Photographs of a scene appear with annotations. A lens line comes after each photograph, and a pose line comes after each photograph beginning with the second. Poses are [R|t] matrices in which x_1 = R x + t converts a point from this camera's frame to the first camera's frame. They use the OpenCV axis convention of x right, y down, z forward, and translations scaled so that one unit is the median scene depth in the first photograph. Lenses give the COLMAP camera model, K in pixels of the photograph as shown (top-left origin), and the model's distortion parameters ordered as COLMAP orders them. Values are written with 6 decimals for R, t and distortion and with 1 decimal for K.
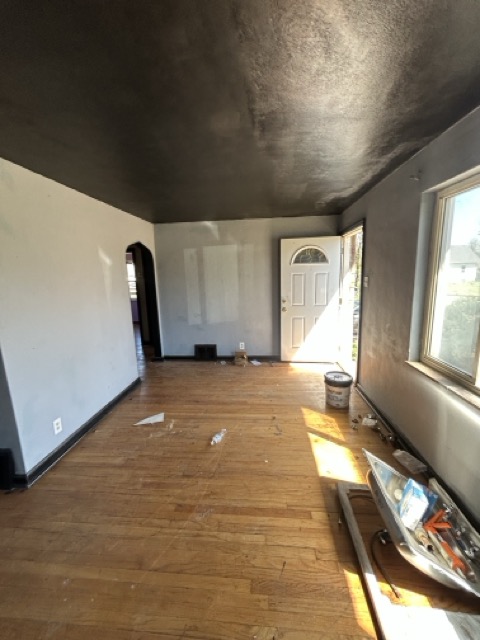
lens RADIAL K [[259.4, 0, 240.5], [0, 259.4, 318.5], [0, 0, 1]] dist [-0.002062, -0.000405]
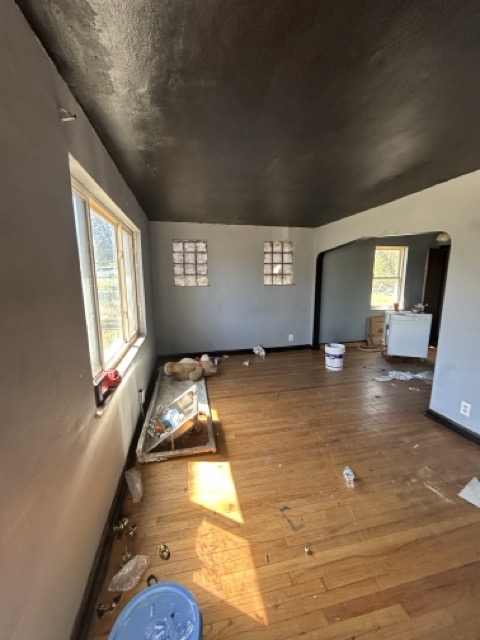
lens RADIAL K [[259.4, 0, 241.0], [0, 259.4, 318.5], [0, 0, 1]] dist [-0.002062, -0.000405]
pose [[-0.952172, 0.092743, -0.291148, 0.447282], [-0.013561, 0.939062, 0.343481, -0.286047], [0.305261, 0.331001, -0.892891, 1.547496]]
